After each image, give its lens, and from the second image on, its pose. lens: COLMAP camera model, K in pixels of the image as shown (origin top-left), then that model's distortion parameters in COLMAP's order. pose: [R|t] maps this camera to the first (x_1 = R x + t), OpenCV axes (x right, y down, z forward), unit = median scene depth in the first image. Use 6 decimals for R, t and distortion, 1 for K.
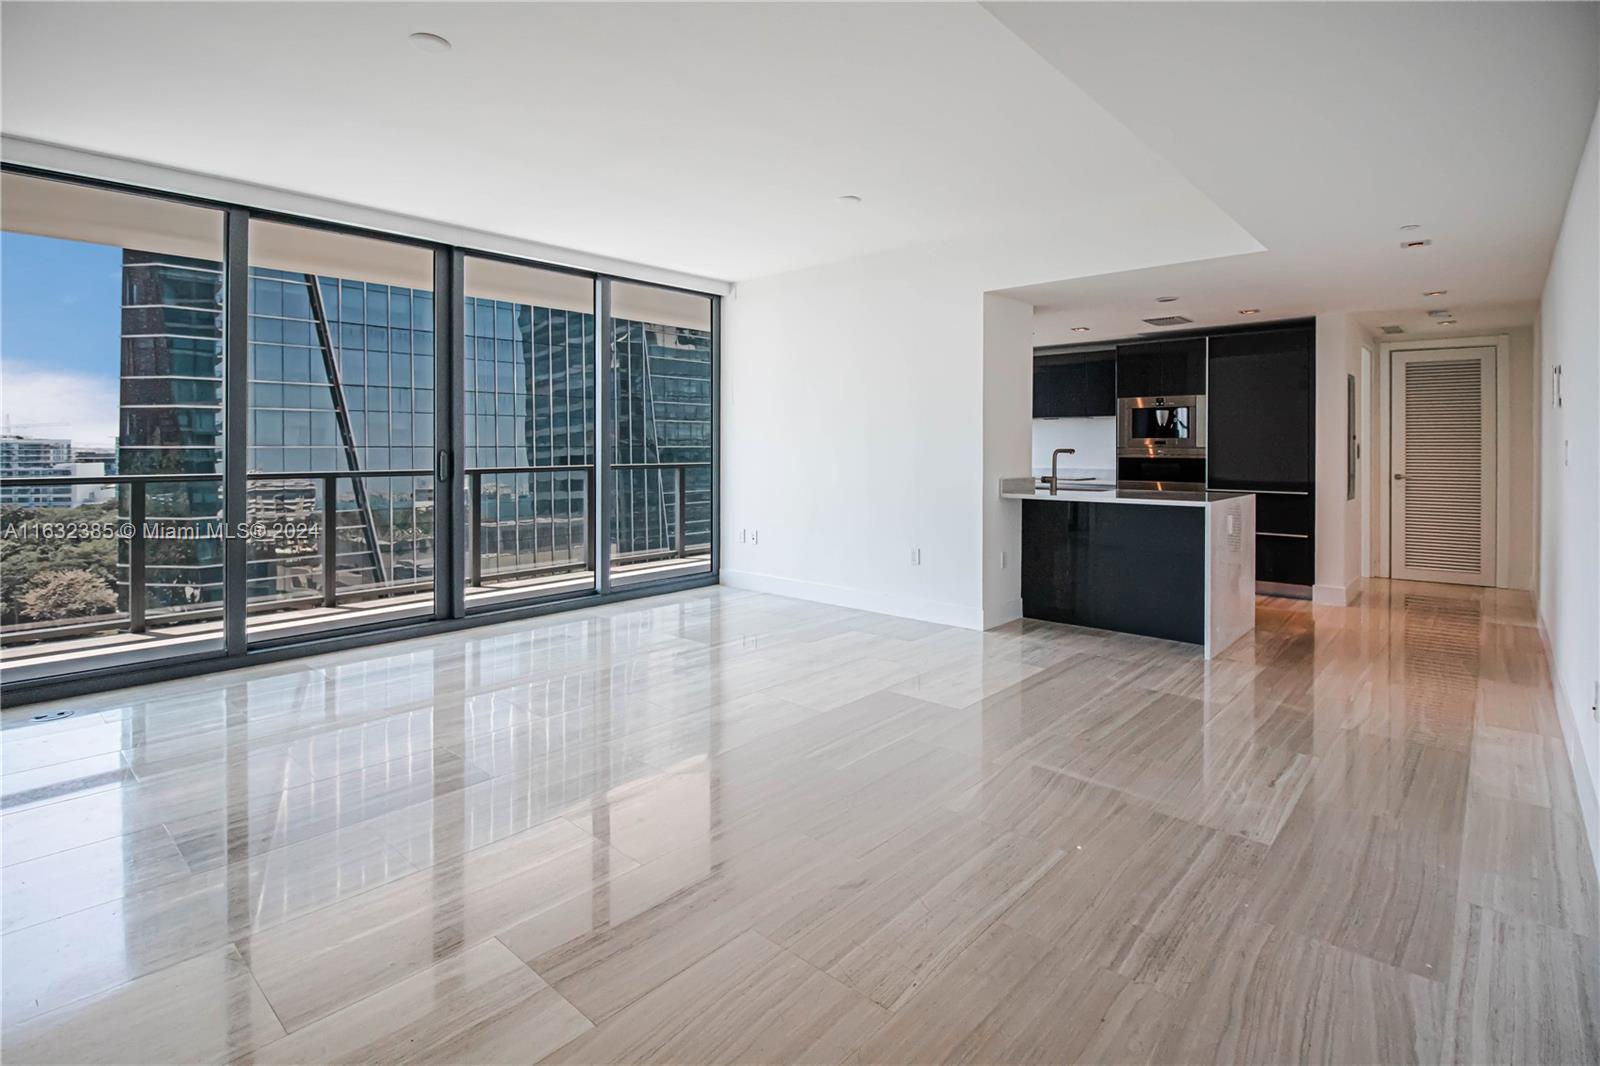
lens RADIAL K [[782.3, 0, 795.2], [0, 782.3, 449.2], [0, 0, 1]] dist [-0.003496, -0.001083]
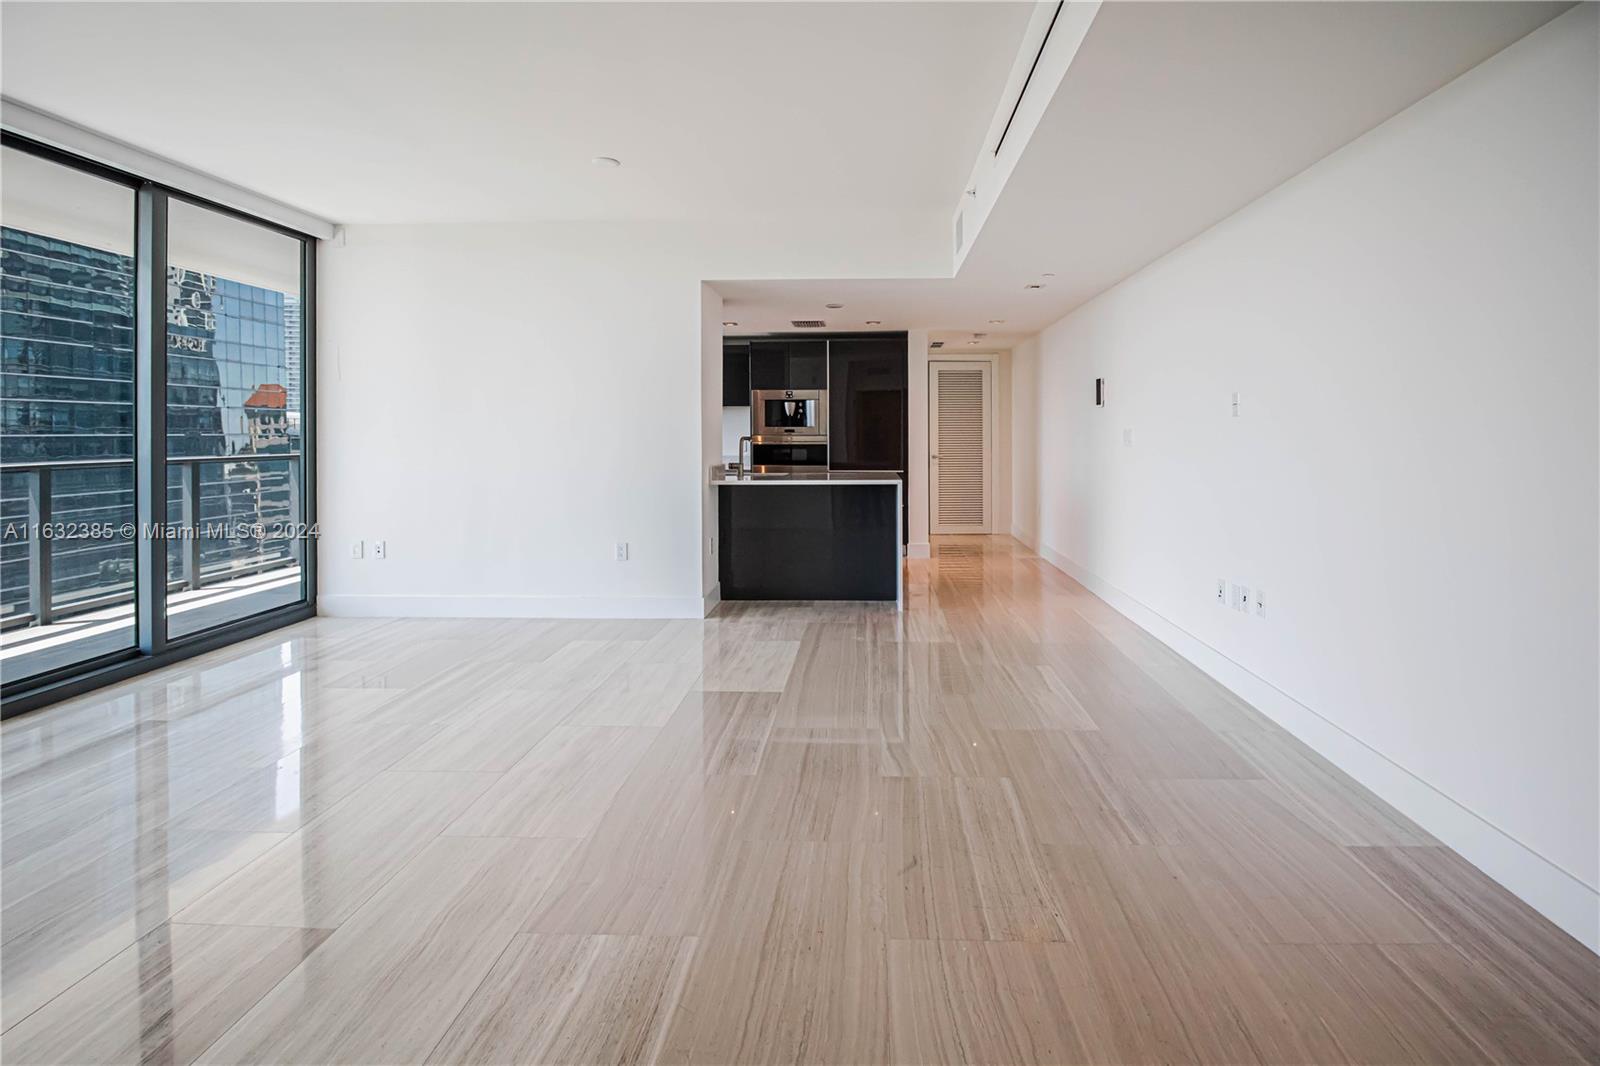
lens RADIAL K [[776.0, 0, 875.1], [0, 776.0, 438.8], [0, 0, 1]] dist [-0.007804, -0.001638]
pose [[0.762572, -0.006958, 0.646866, -0.186324], [0.005835, 0.999975, 0.003878, -0.000455], [-0.646877, 0.000818, 0.762594, 0.079450]]
